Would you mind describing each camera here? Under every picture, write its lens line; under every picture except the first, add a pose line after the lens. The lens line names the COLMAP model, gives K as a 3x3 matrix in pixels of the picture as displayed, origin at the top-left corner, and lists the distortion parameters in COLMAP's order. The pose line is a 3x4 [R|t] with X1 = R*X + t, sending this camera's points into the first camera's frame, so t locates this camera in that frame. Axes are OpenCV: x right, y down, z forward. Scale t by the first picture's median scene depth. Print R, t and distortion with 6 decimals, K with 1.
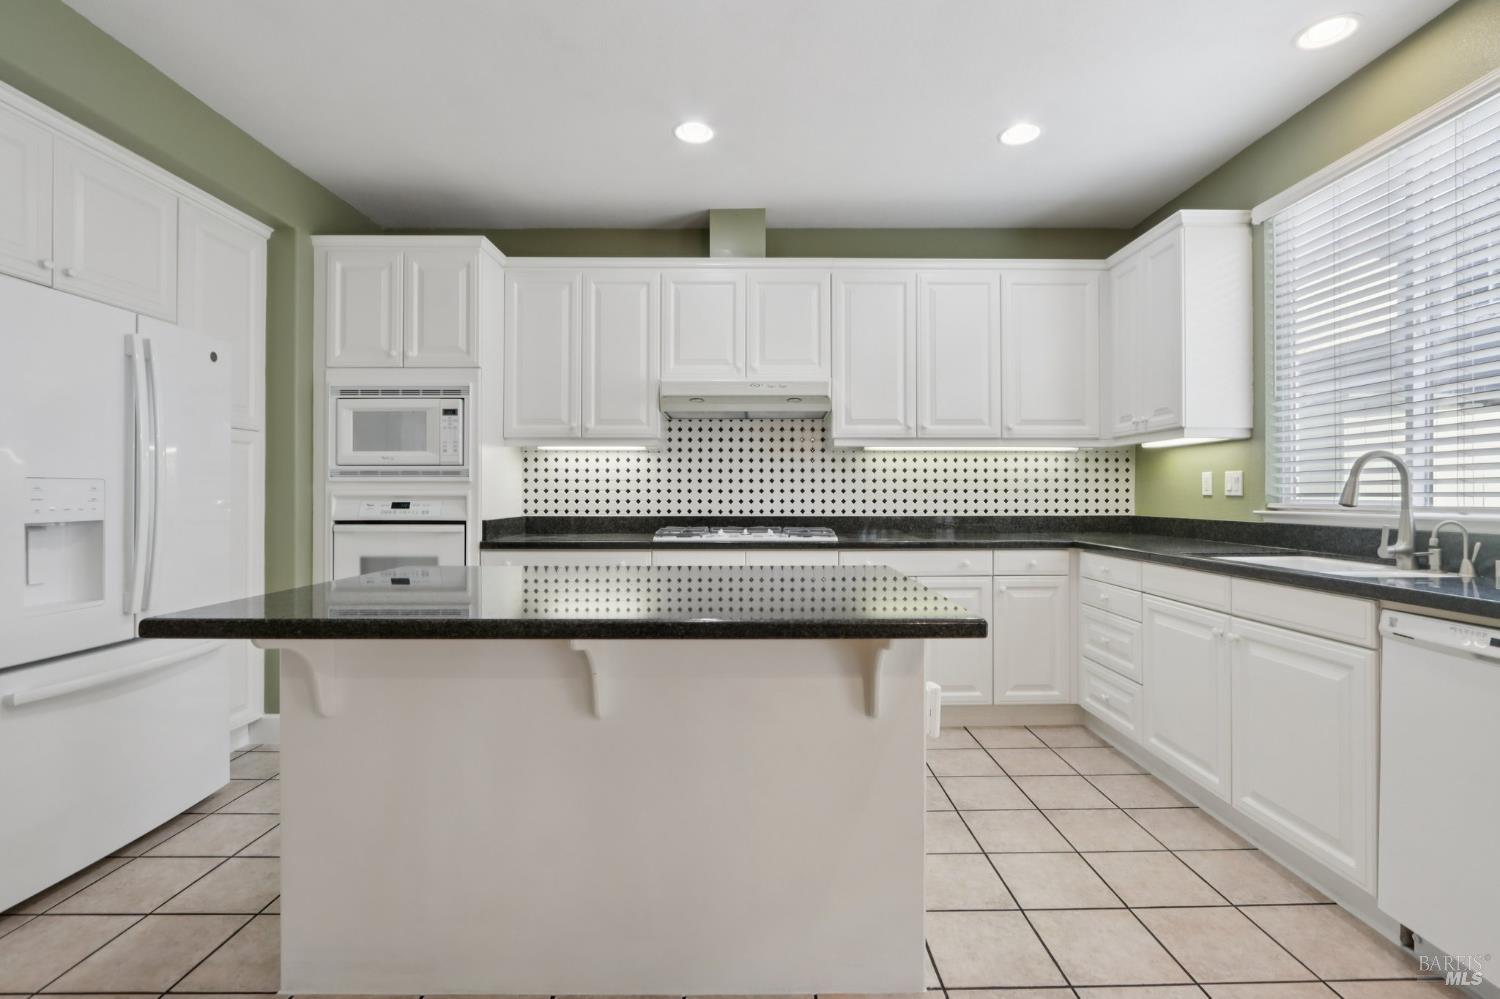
lens RADIAL K [[689.0, 0, 759.9], [0, 689.0, 494.0], [0, 0, 1]] dist [-0.015454, 0.002115]
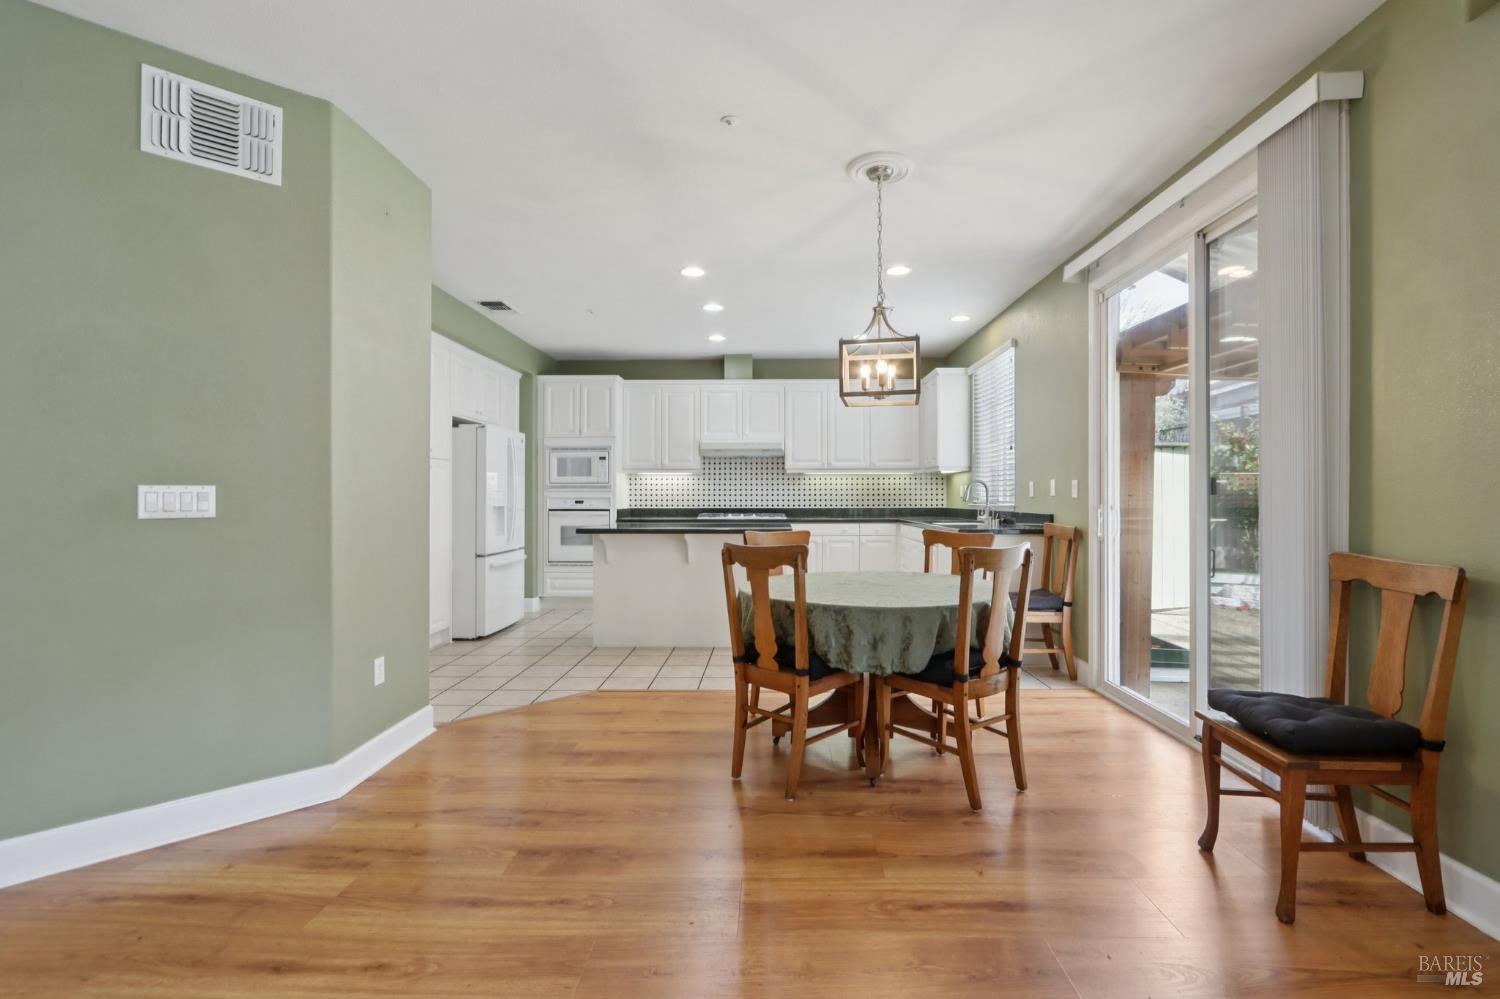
lens RADIAL K [[689.0, 0, 759.9], [0, 689.0, 494.0], [0, 0, 1]] dist [-0.015454, 0.002115]
pose [[0.999406, -0.000927, -0.034460, 0.100671], [0.000799, 0.999993, -0.003735, -0.000132], [0.034463, 0.003706, 0.999399, -1.013163]]
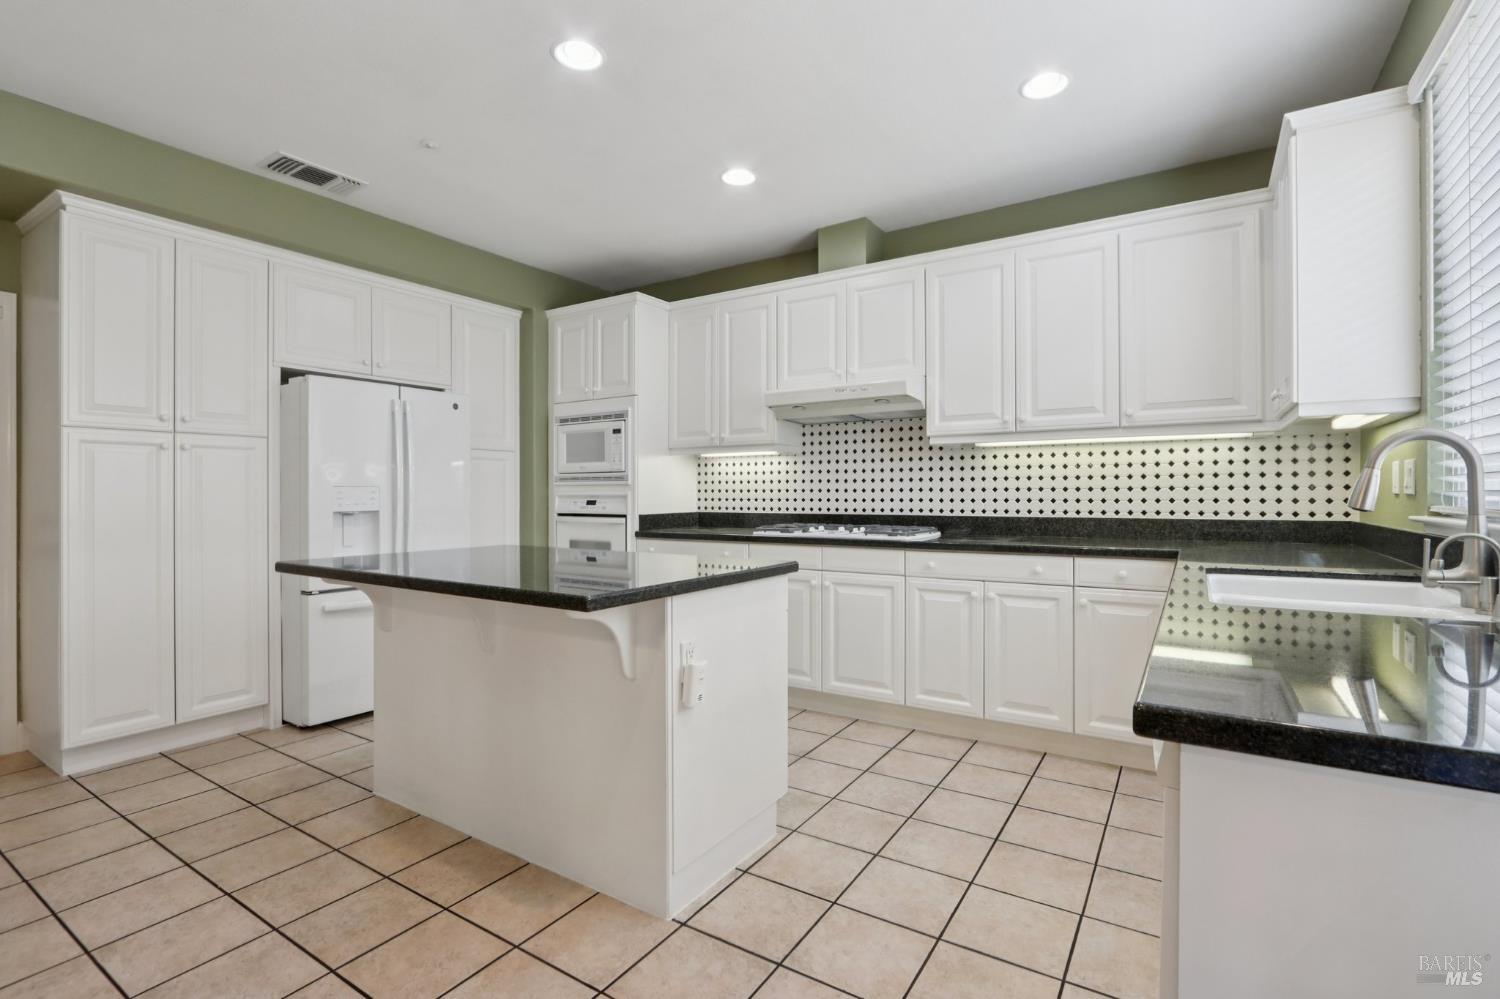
lens RADIAL K [[689.0, 0, 759.9], [0, 689.0, 494.0], [0, 0, 1]] dist [-0.015454, 0.002115]
pose [[0.838258, -0.001983, -0.545270, 0.441810], [0.003041, 0.999995, 0.001038, -0.000432], [0.545265, -0.002528, 0.838260, 0.046190]]
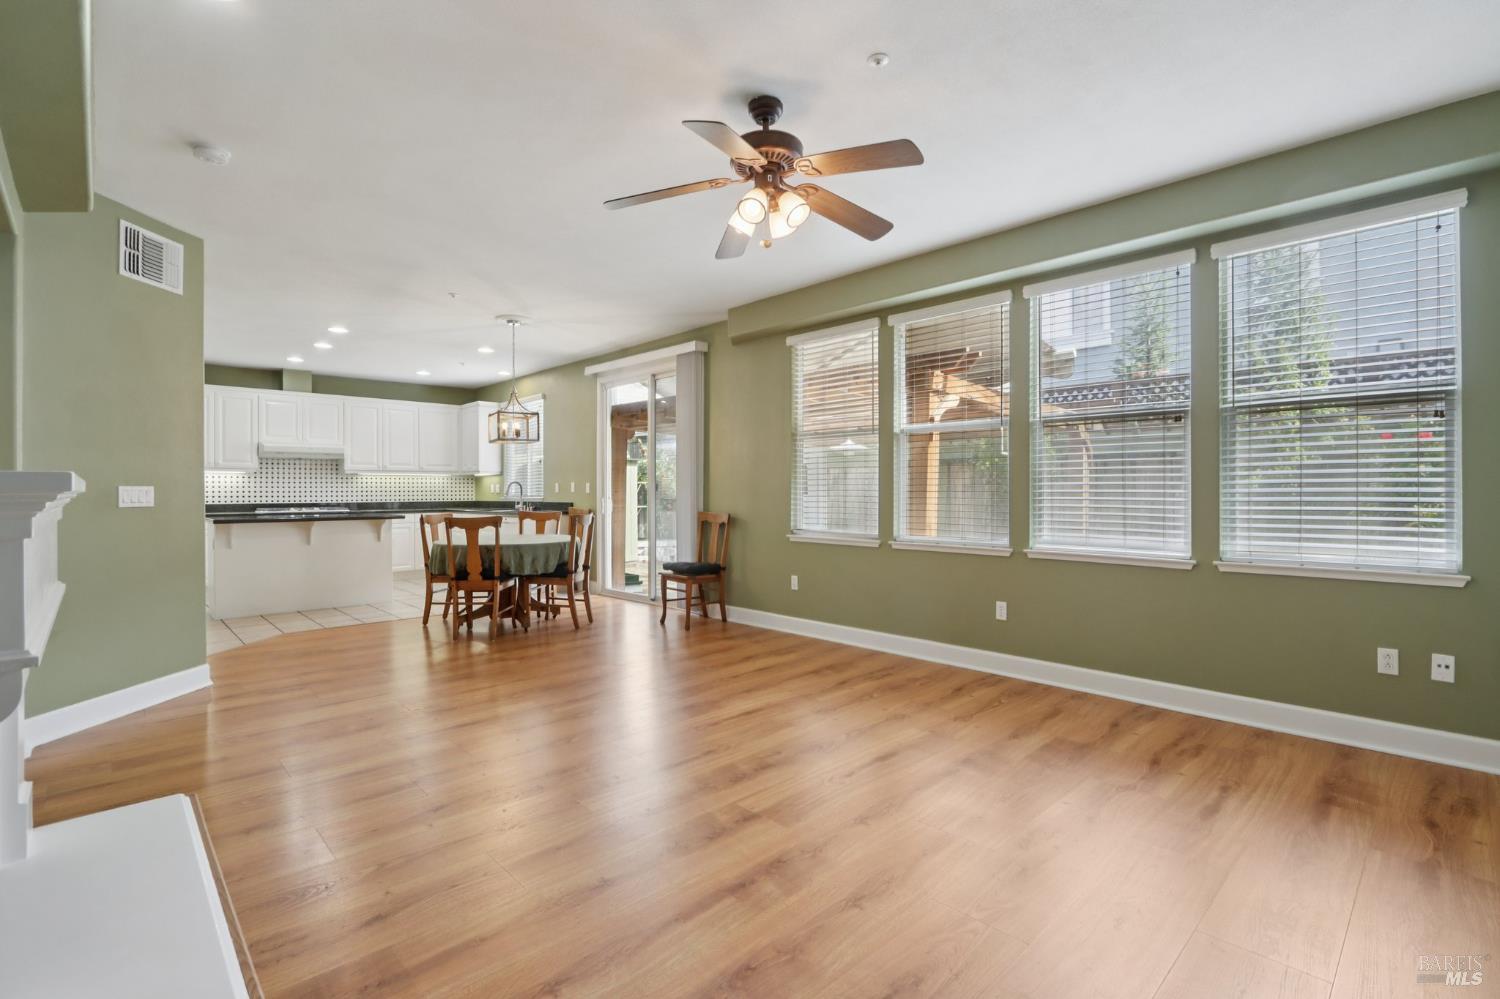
lens RADIAL K [[689.0, 0, 759.9], [0, 689.0, 494.0], [0, 0, 1]] dist [-0.015454, 0.002115]
pose [[0.728014, -0.004973, 0.685545, -0.482747], [0.003252, 0.999987, 0.003800, -0.000880], [-0.685555, -0.000538, 0.728021, -1.751399]]
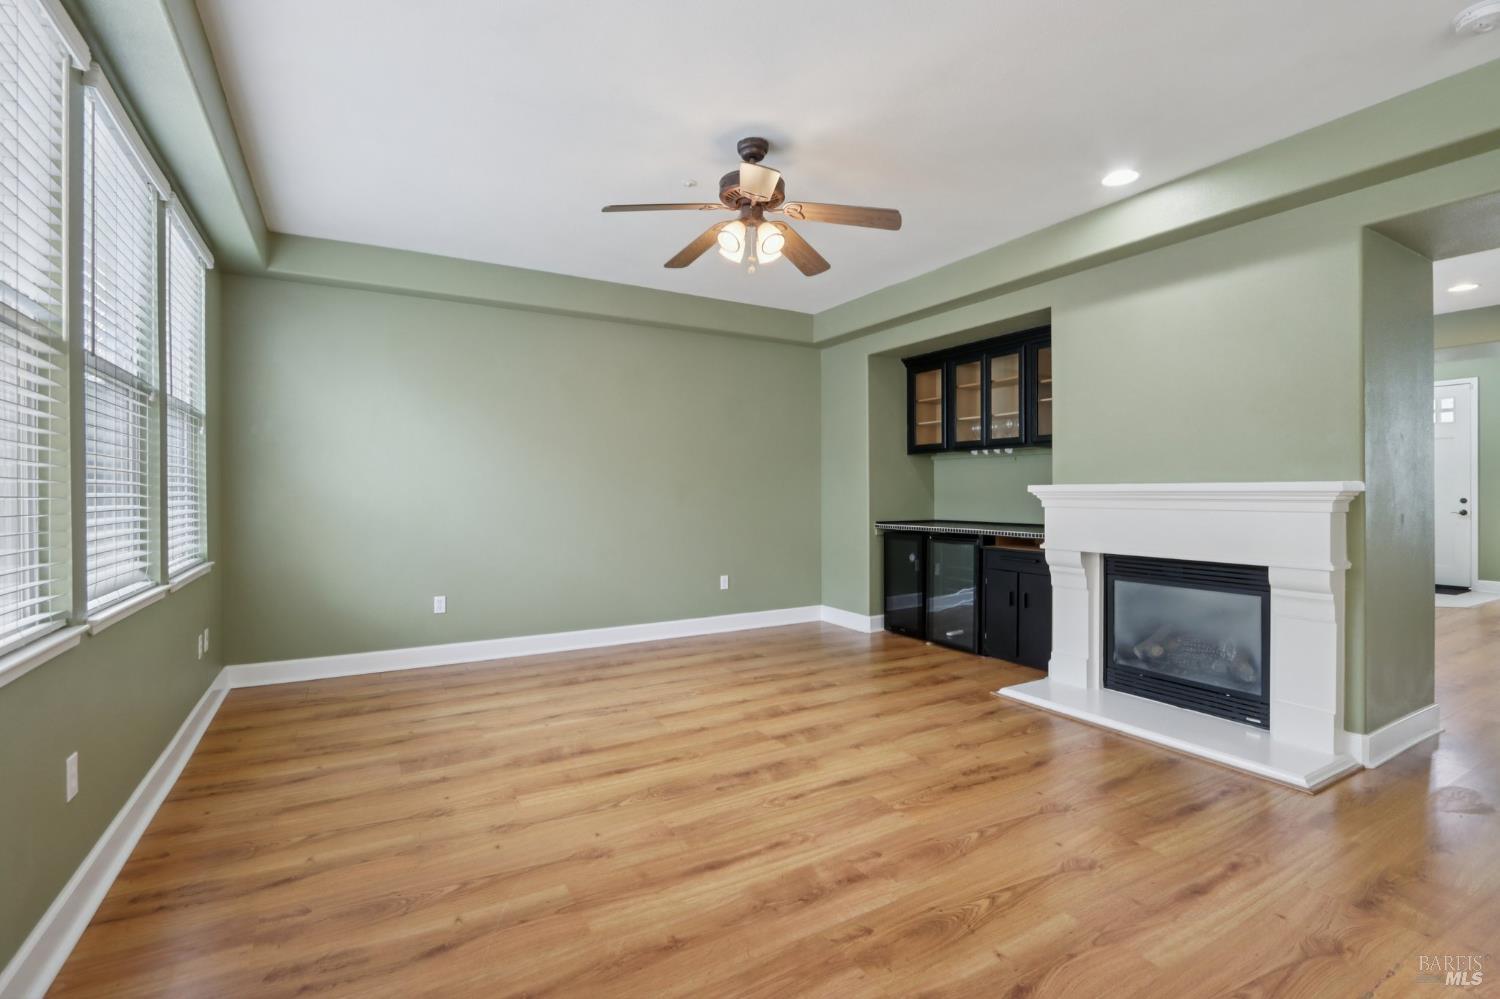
lens RADIAL K [[689.0, 0, 759.9], [0, 689.0, 494.0], [0, 0, 1]] dist [-0.015454, 0.002115]
pose [[-0.864540, 0.004100, -0.502547, 0.436880], [0.002115, 0.999988, 0.004521, -0.003008], [0.502560, 0.002846, -0.864538, -0.501440]]
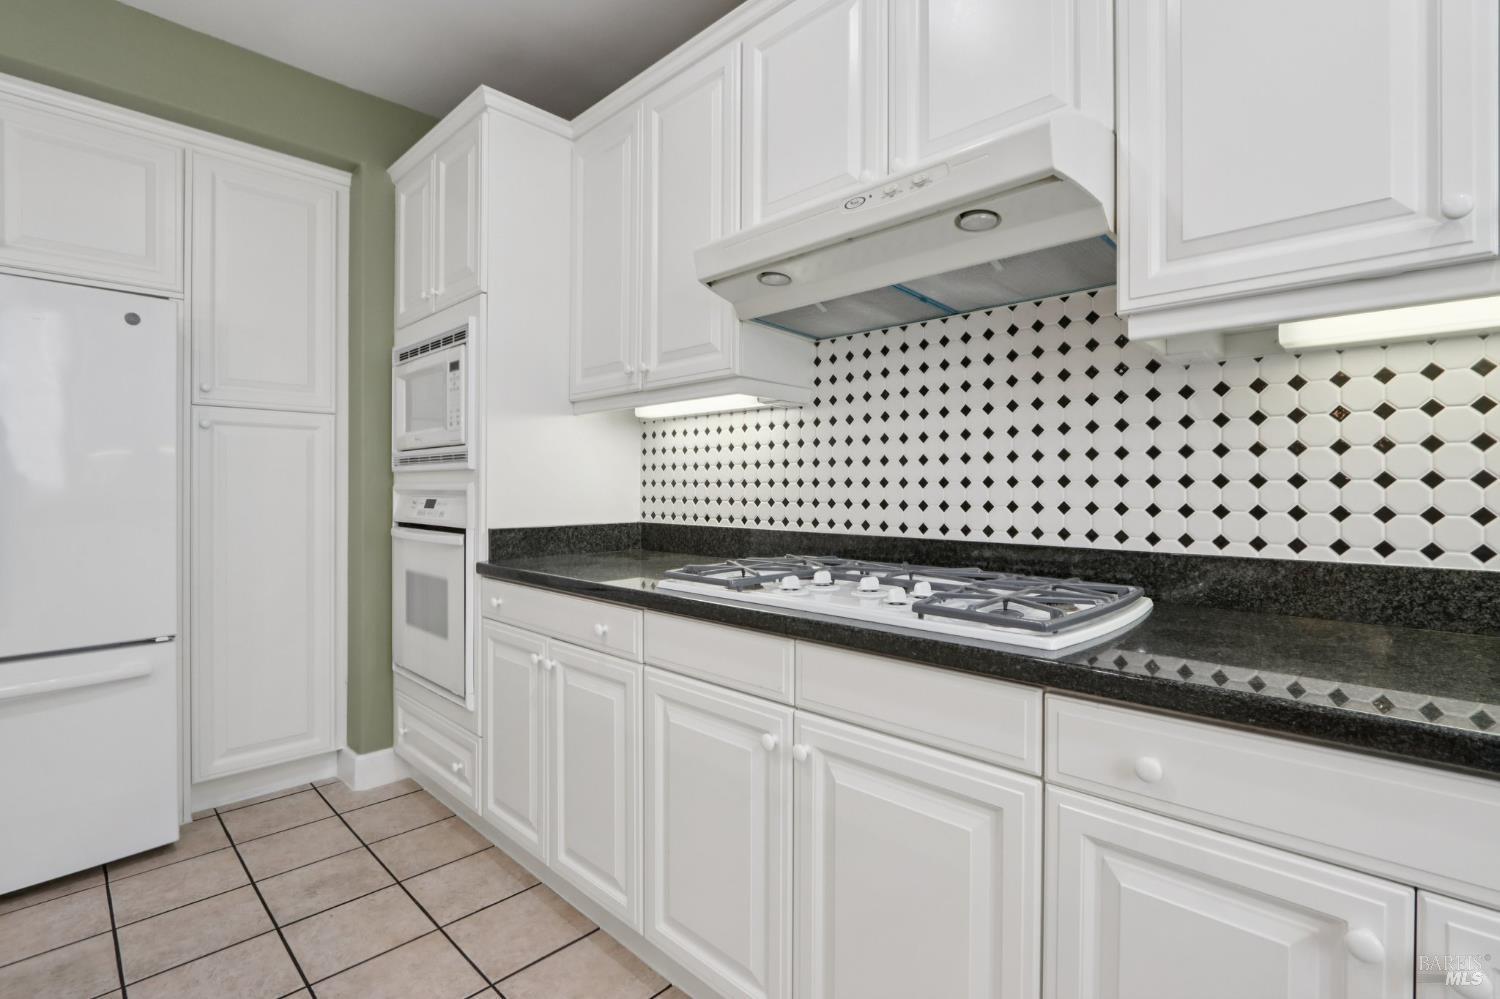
lens RADIAL K [[689.0, 0, 759.9], [0, 689.0, 494.0], [0, 0, 1]] dist [-0.015454, 0.002115]
pose [[0.717101, 0.007256, -0.696932, 0.208633], [-0.001847, 0.999962, 0.008510, -0.000396], [0.696967, -0.004815, 0.717087, 0.656460]]
